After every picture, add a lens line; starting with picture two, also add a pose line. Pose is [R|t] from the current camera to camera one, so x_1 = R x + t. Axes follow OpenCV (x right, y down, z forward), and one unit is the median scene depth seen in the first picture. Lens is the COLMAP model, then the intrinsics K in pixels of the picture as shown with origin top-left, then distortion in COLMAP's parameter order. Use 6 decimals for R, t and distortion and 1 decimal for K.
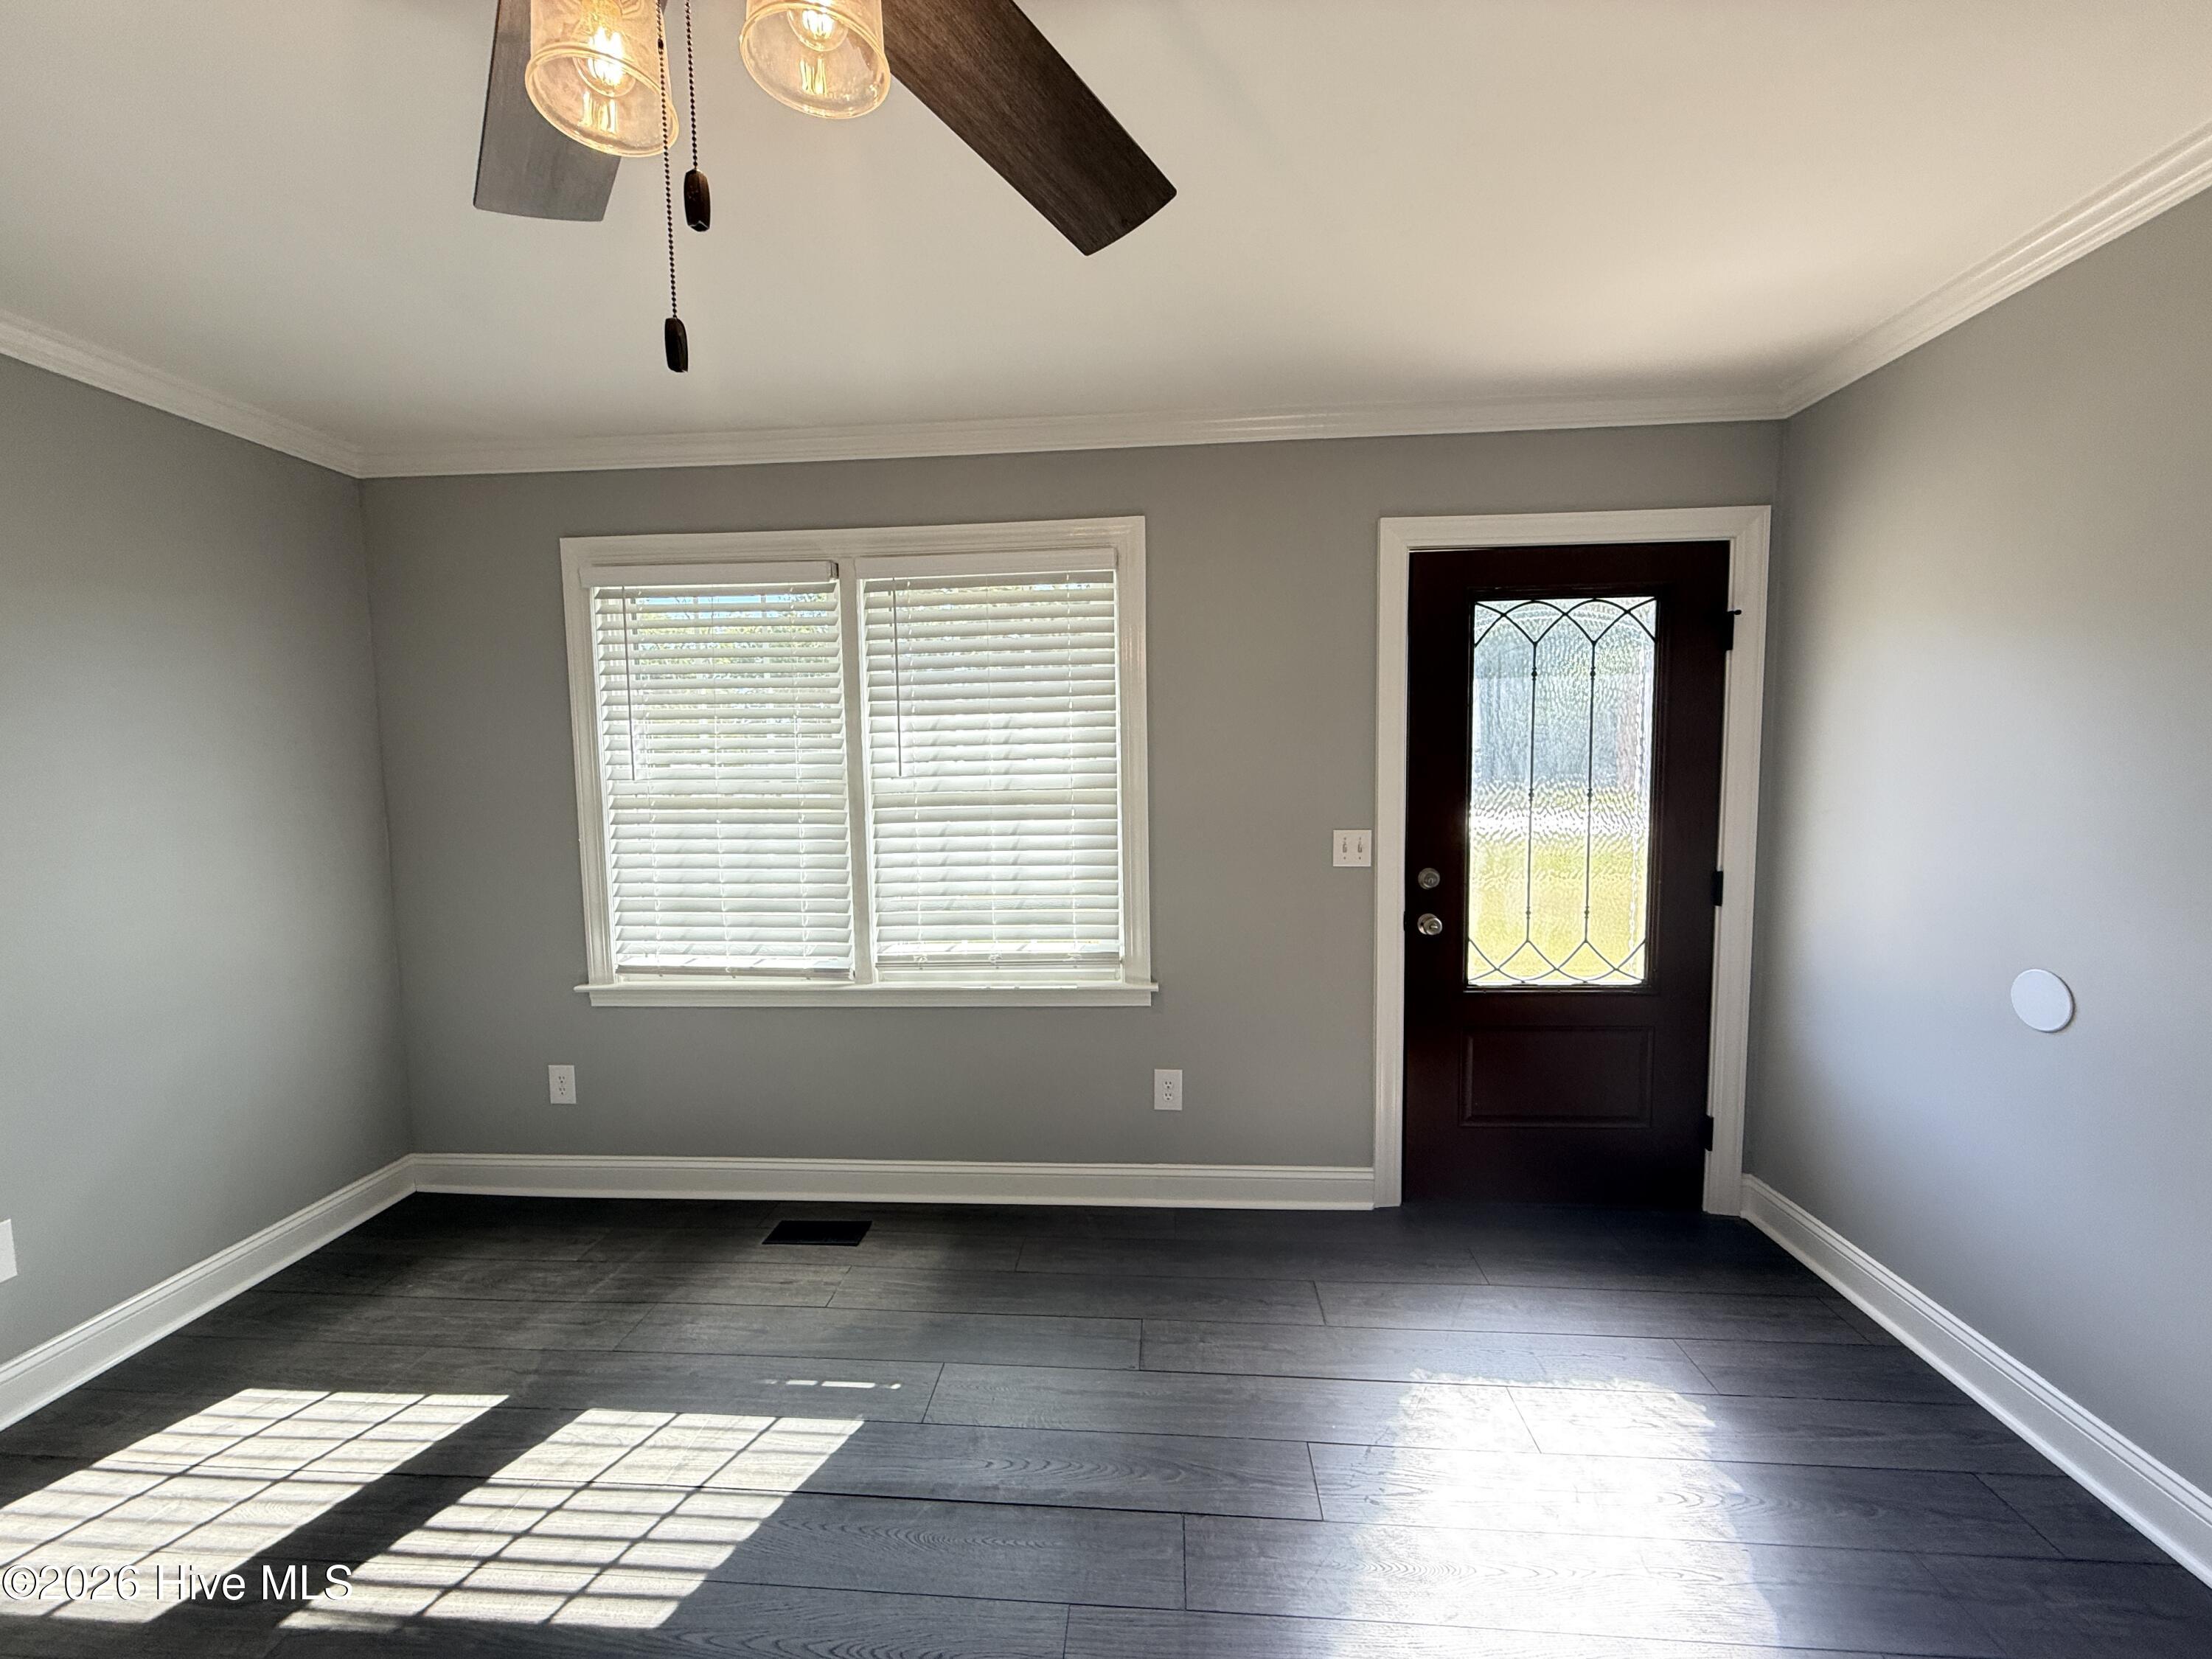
lens RADIAL K [[881.8, 0, 1094.7], [0, 881.8, 818.2], [0, 0, 1]] dist [0.000124, -0.000030]
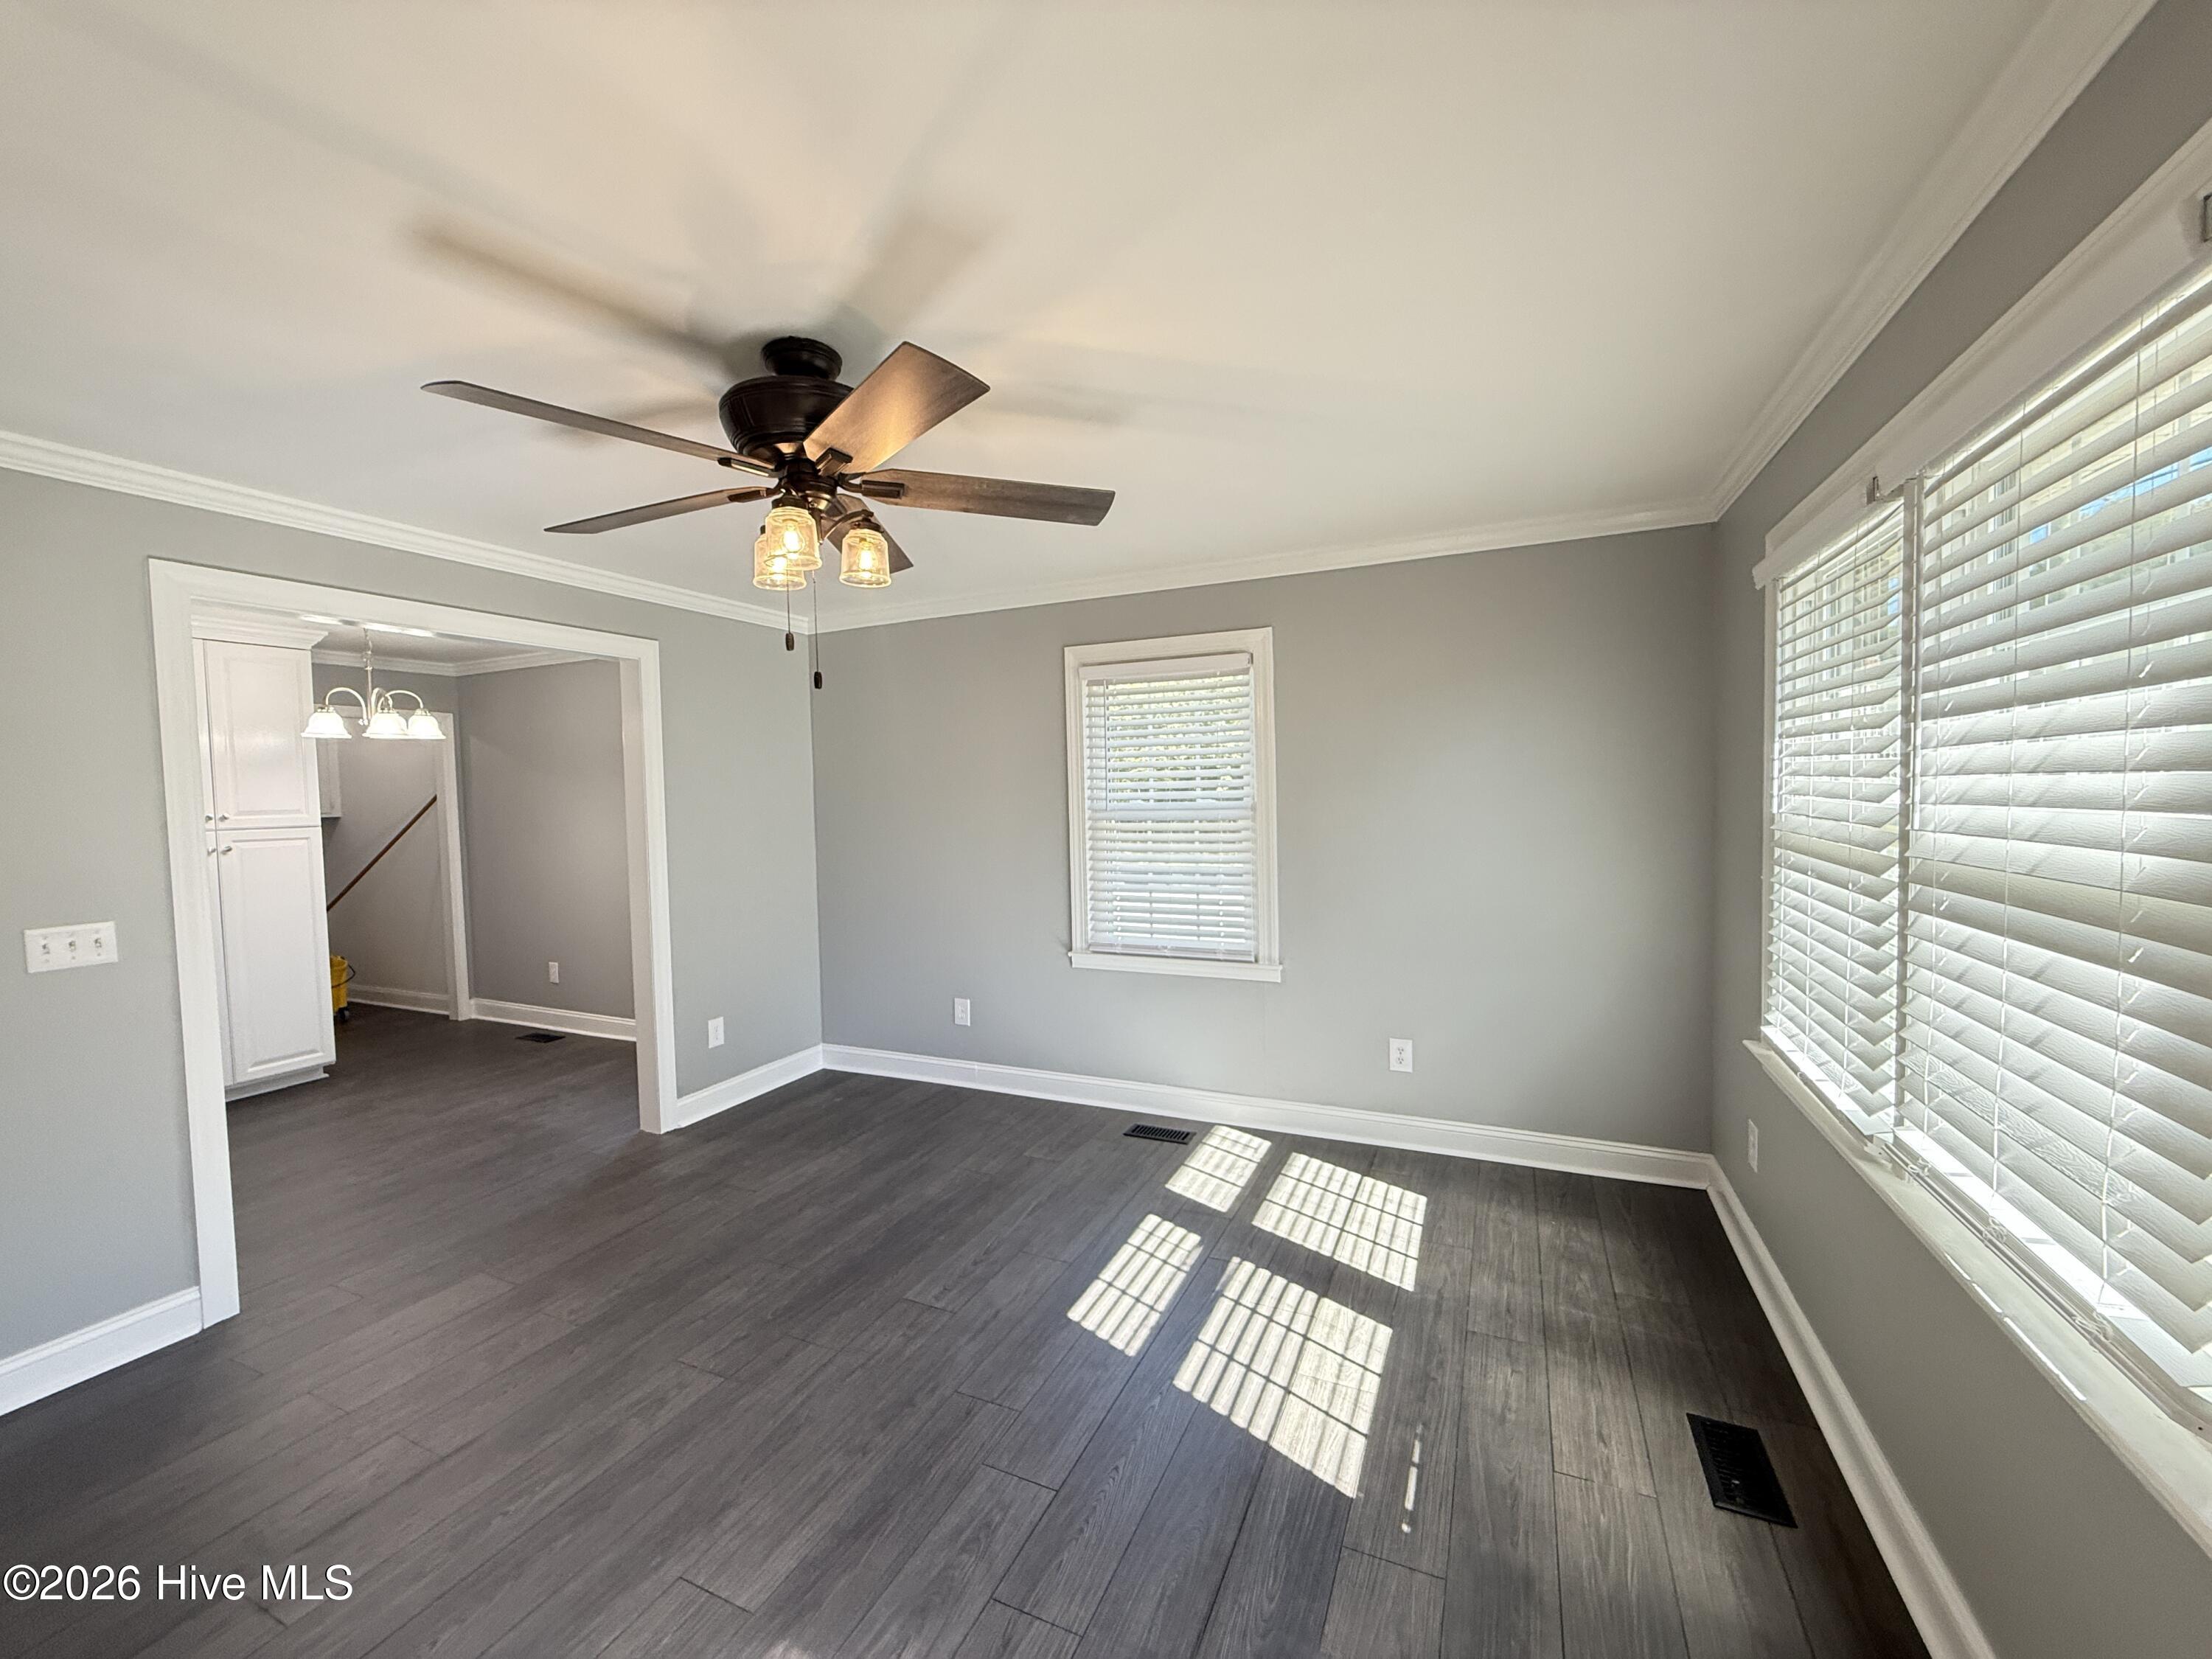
lens RADIAL K [[881.8, 0, 1089.3], [0, 881.8, 835.3], [0, 0, 1]] dist [0.000124, -0.000030]
pose [[-0.343153, 0.077458, -0.936080, 0.671388], [-0.033785, 0.994931, 0.094713, -0.109482], [0.938672, 0.064127, -0.338797, 1.005419]]
